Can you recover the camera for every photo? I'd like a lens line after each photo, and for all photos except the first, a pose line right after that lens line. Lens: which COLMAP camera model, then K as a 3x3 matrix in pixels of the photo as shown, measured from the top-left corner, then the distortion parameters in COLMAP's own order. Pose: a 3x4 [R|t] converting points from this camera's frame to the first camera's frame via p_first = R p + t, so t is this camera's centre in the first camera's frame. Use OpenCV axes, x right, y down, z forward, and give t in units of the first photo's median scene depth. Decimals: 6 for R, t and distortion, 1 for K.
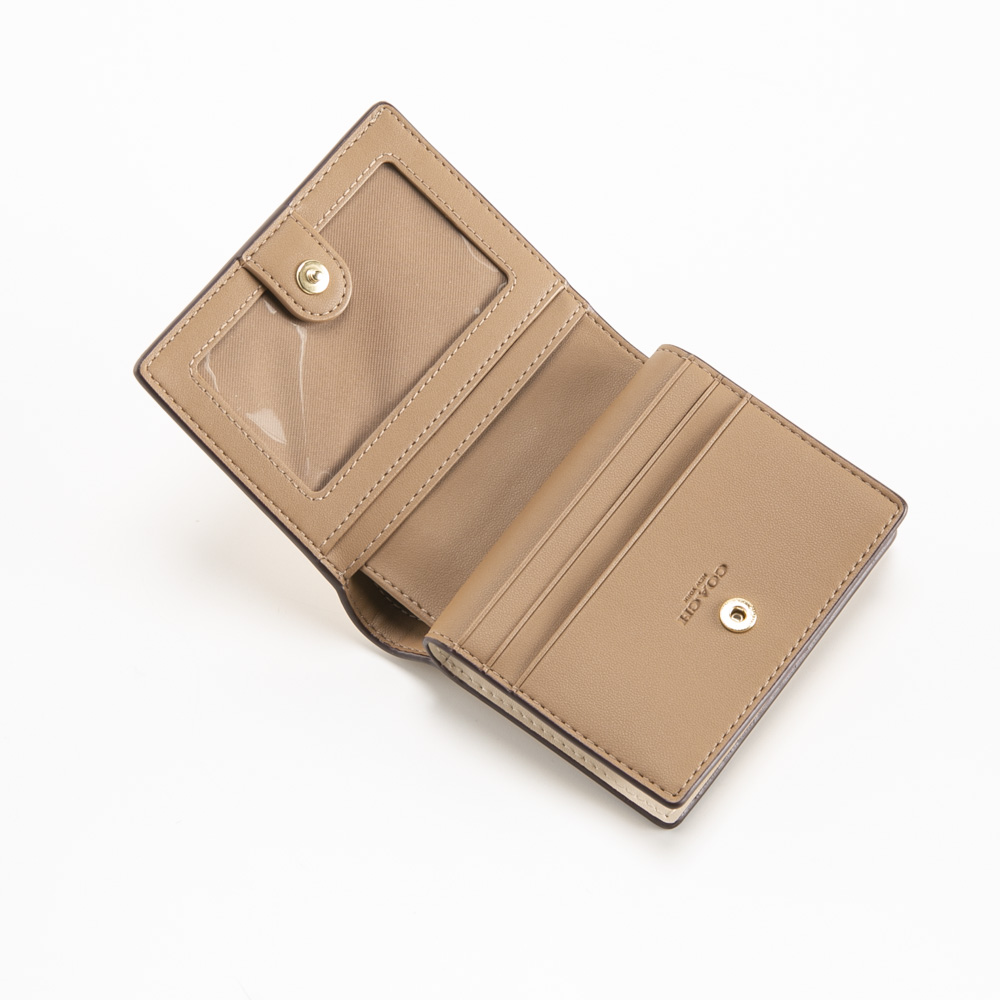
lens RADIAL K [[3562.6, 0, 498.8], [0, 3562.6, 501.1], [0, 0, 1]] dist [0.062938, 0.000000]
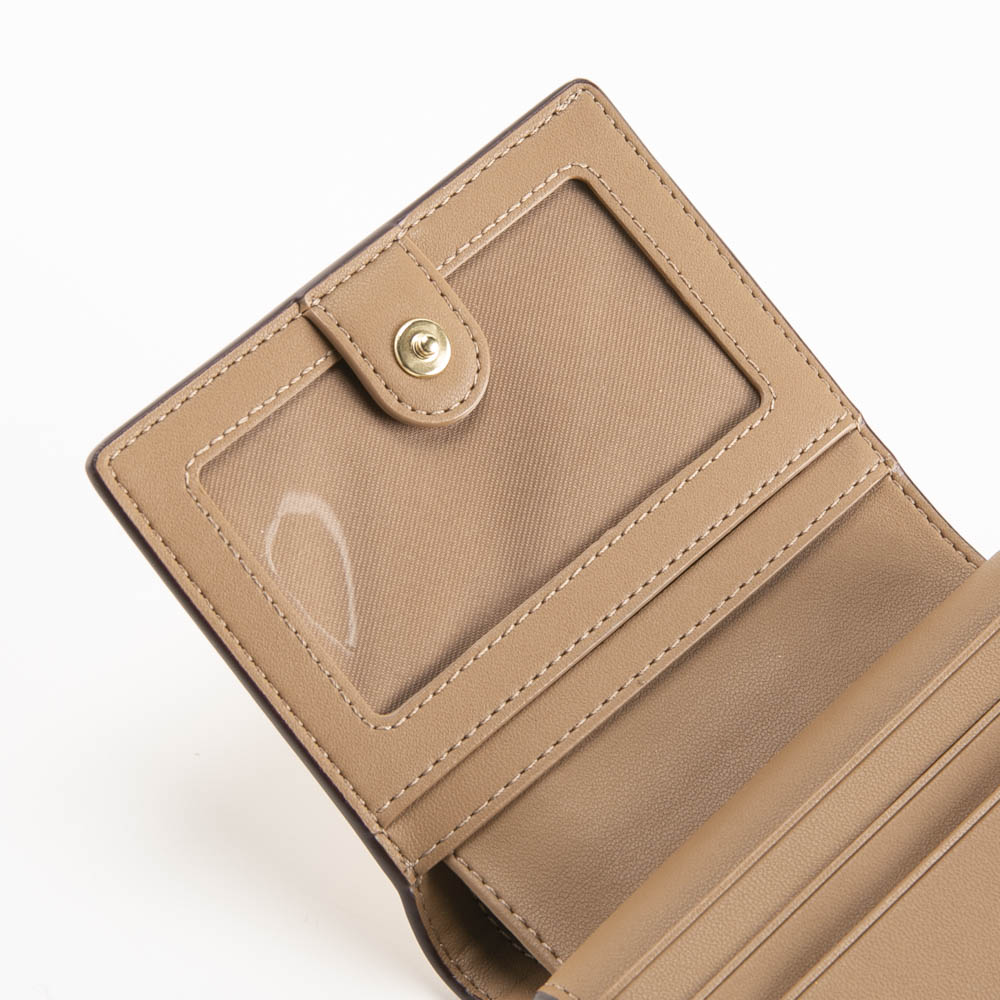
lens RADIAL K [[3562.6, 0, 504.1], [0, 3562.6, 497.0], [0, 0, 1]] dist [0.062938, 0.000000]
pose [[0.989137, 0.107115, -0.100669, 0.021882], [-0.117864, 0.987172, -0.107704, 0.021986], [0.087841, 0.118399, 0.989073, 0.427465]]
